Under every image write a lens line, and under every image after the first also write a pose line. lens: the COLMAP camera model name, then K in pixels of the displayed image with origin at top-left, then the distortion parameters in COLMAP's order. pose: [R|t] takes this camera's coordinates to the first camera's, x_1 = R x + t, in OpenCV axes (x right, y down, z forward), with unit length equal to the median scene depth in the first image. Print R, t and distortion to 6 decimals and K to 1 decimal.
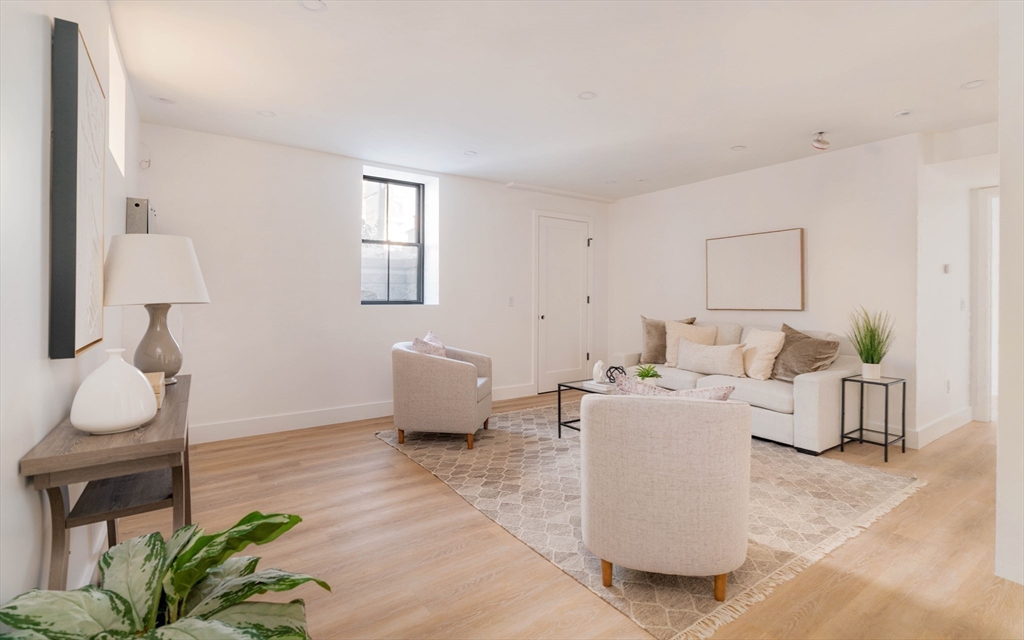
lens RADIAL K [[480.2, 0, 559.1], [0, 480.2, 301.5], [0, 0, 1]] dist [-0.003466, -0.000201]
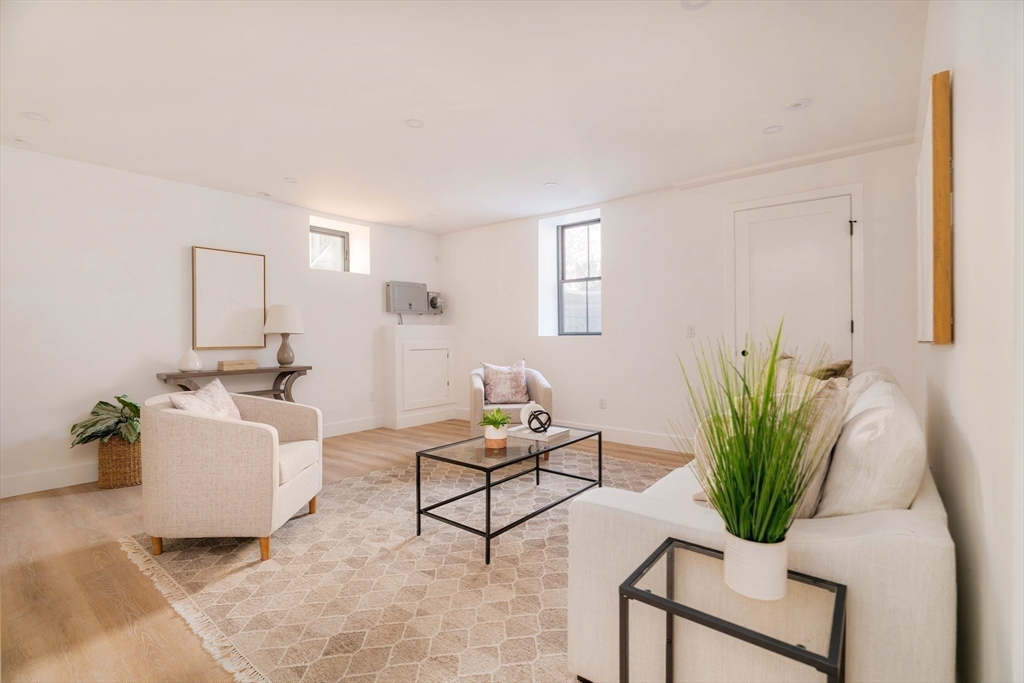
lens RADIAL K [[467.9, 0, 512.0], [0, 467.9, 339.5], [0, 0, 1]] dist [-0.000860, -0.000839]
pose [[0.235205, 0.000558, -0.971946, 1.131732], [0.000905, 0.999999, 0.000793, 0.022910], [0.971945, -0.001066, 0.235204, 1.031970]]
